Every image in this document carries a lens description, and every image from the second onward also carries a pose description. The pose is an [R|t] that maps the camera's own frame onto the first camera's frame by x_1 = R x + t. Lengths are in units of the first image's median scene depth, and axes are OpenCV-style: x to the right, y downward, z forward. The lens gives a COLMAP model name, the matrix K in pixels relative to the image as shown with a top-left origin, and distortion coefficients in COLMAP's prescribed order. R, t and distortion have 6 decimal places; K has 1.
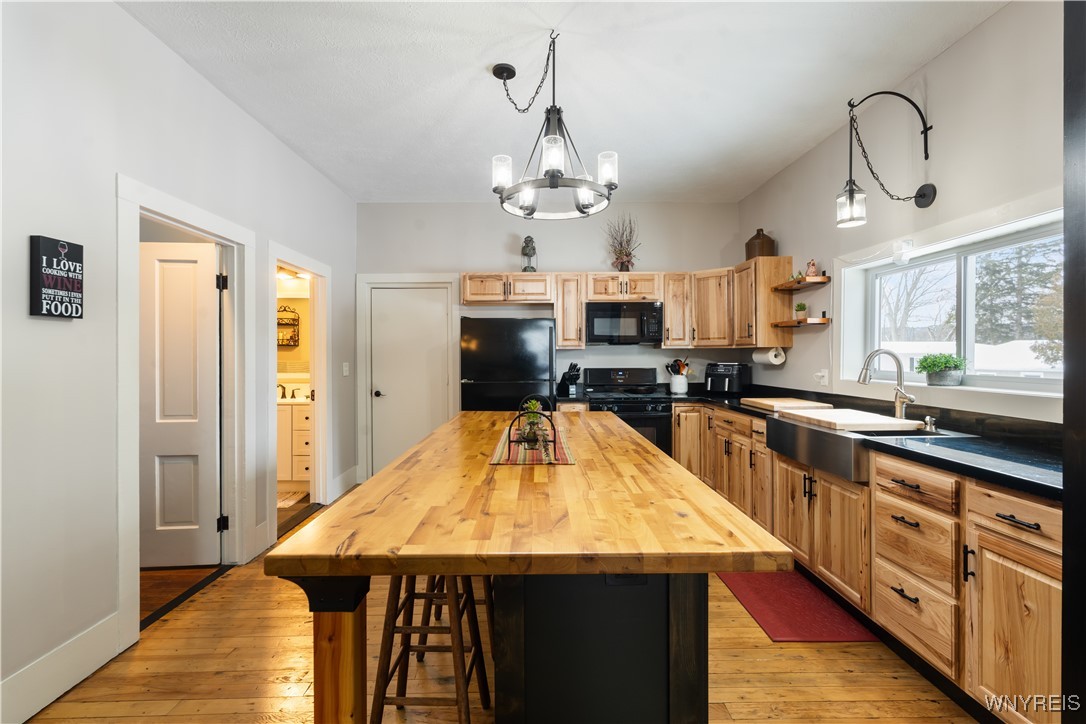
lens RADIAL K [[481.1, 0, 547.5], [0, 481.1, 358.2], [0, 0, 1]] dist [-0.000038, 0.000583]
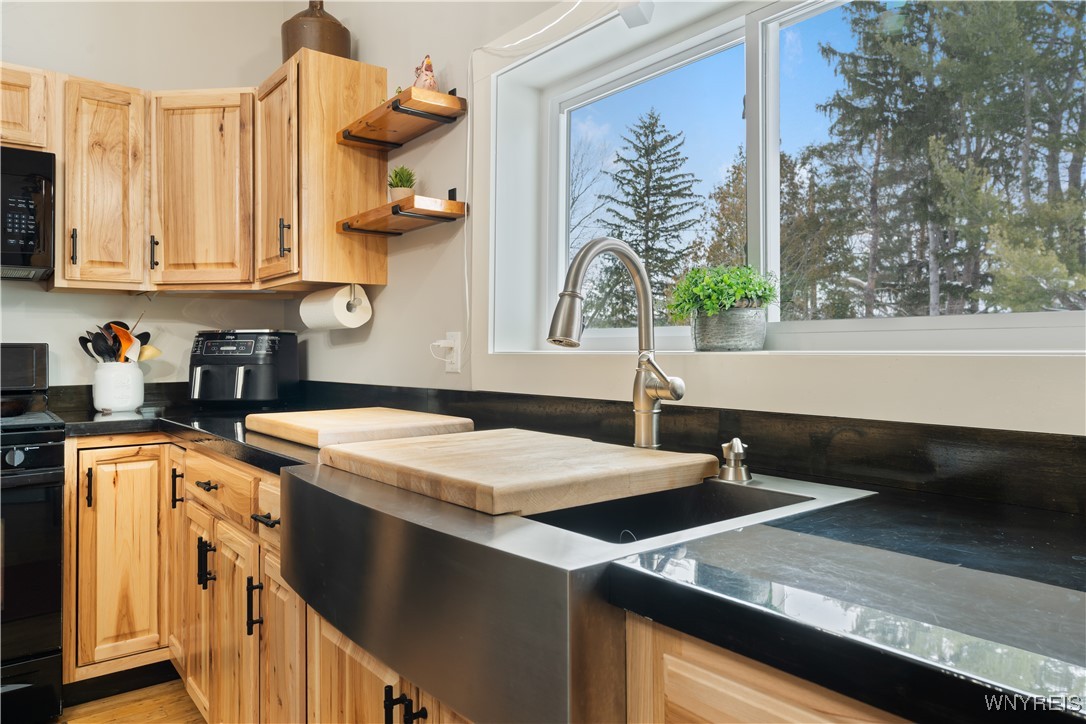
lens RADIAL K [[732.5, 0, 543.2], [0, 732.5, 340.0], [0, 0, 1]] dist [0.002988, -0.002436]
pose [[0.800330, 0.010425, 0.599469, 0.216721], [0.004027, 0.999733, -0.022762, 0.035950], [-0.599546, 0.020632, 0.800074, 0.375319]]
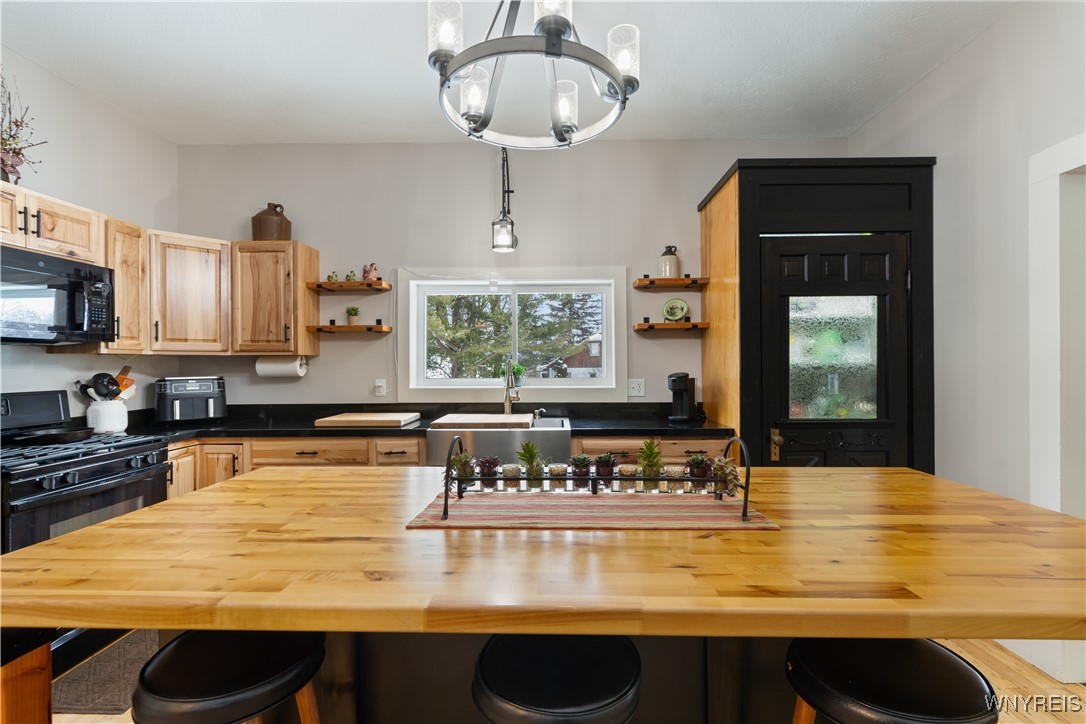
lens RADIAL K [[481.1, 0, 544.6], [0, 481.1, 364.9], [0, 0, 1]] dist [-0.000038, 0.000583]
pose [[0.050650, 0.001943, 0.998715, -0.305240], [0.011455, 0.999931, -0.002526, 0.000226], [-0.998651, 0.011568, 0.050625, 0.503861]]
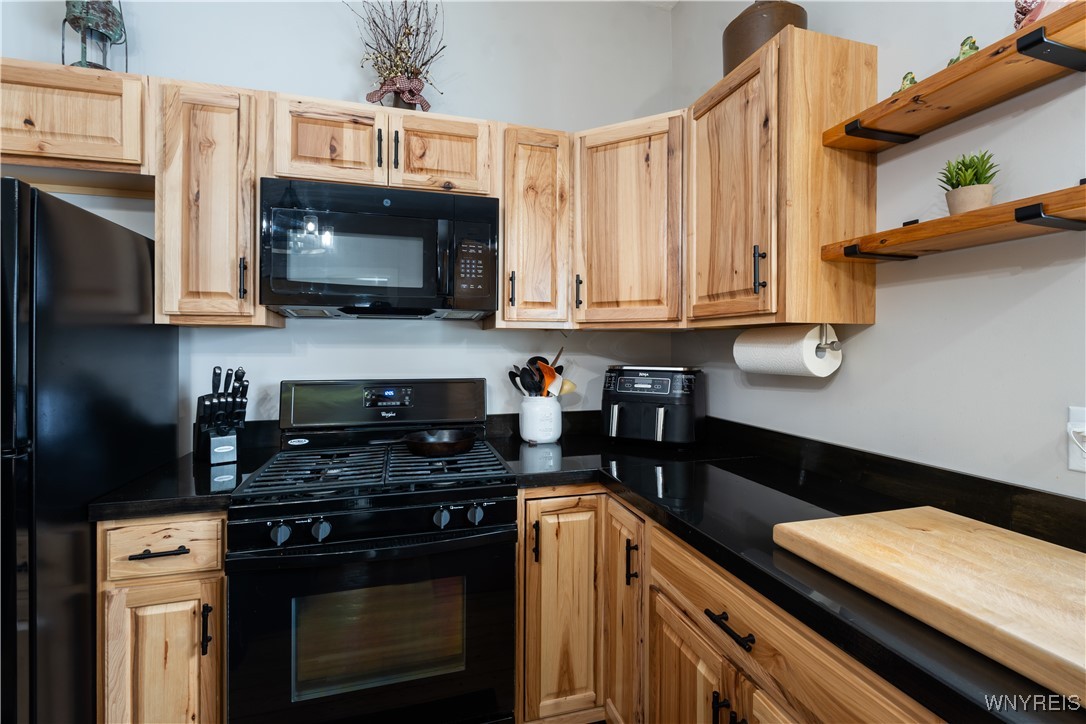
lens RADIAL K [[481.1, 0, 544.2], [0, 481.1, 345.7], [0, 0, 1]] dist [-0.000038, 0.000583]
pose [[0.966248, 0.009989, 0.257421, 0.190669], [-0.008681, 0.999943, -0.006221, -0.004410], [-0.257469, 0.003776, 0.966279, 0.677450]]
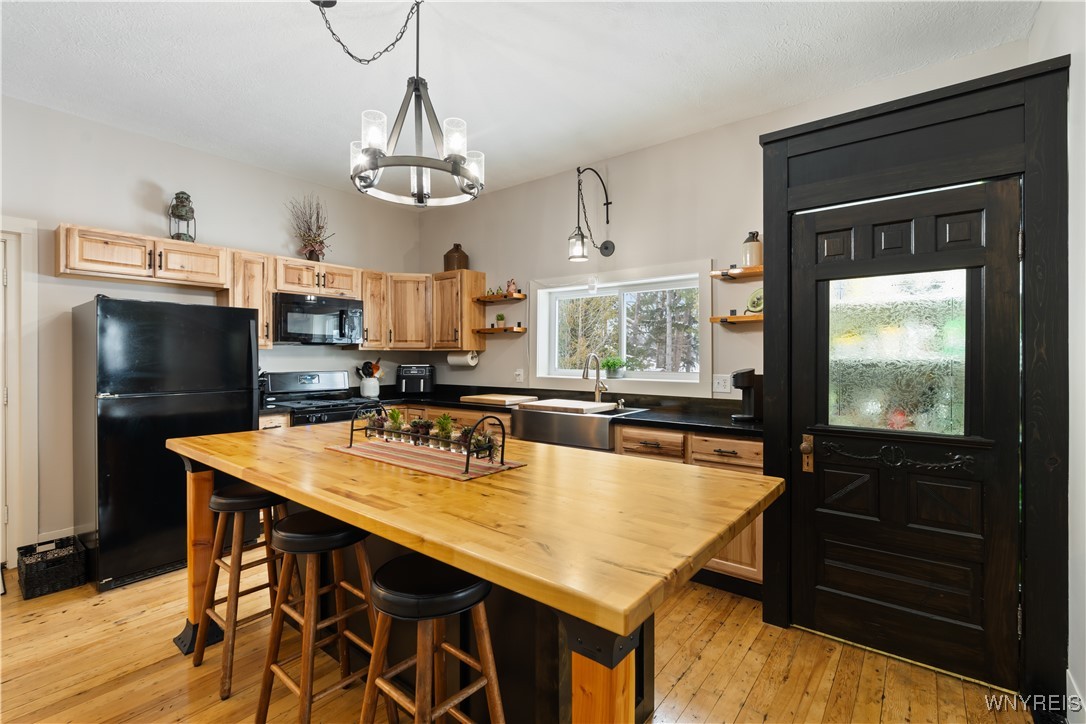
lens RADIAL K [[481.1, 0, 543.3], [0, 481.1, 359.5], [0, 0, 1]] dist [-0.000038, 0.000583]
pose [[0.639583, 0.001720, 0.768720, -0.274345], [0.000743, 0.999996, -0.002855, 0.001622], [-0.768721, 0.002397, 0.639579, 0.130926]]
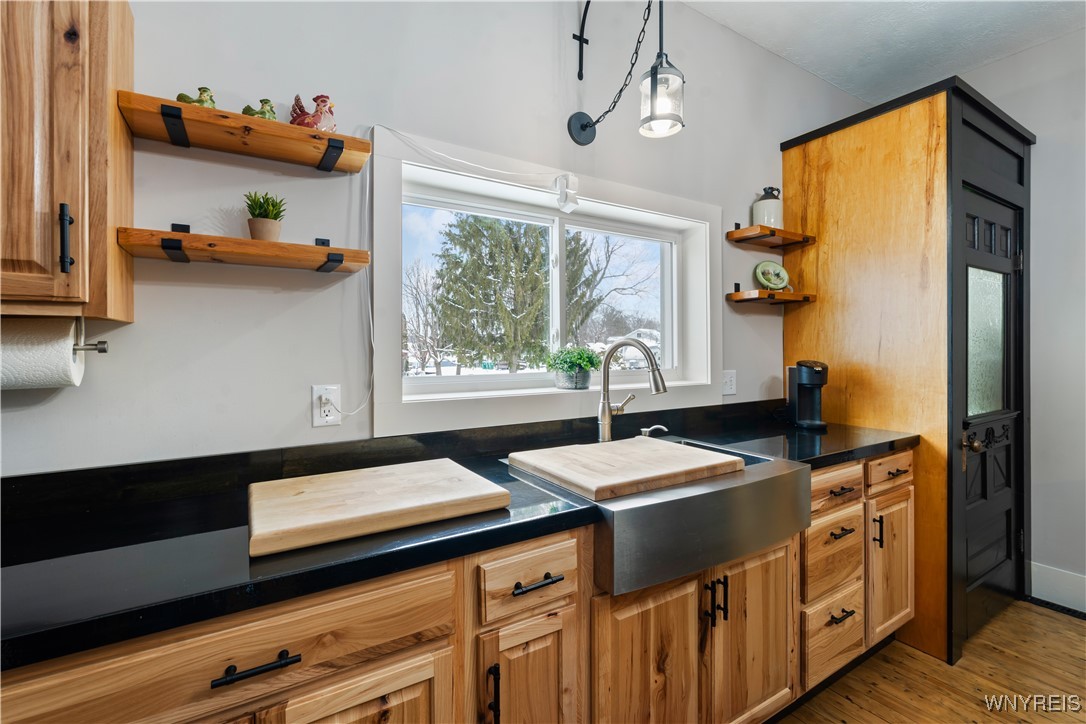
lens RADIAL K [[481.1, 0, 545.7], [0, 481.1, 348.8], [0, 0, 1]] dist [-0.000038, 0.000583]
pose [[-0.505546, 0.001778, 0.862798, 0.111598], [0.010657, 0.999934, 0.004183, -0.005234], [-0.862734, 0.011309, -0.505532, 0.849887]]
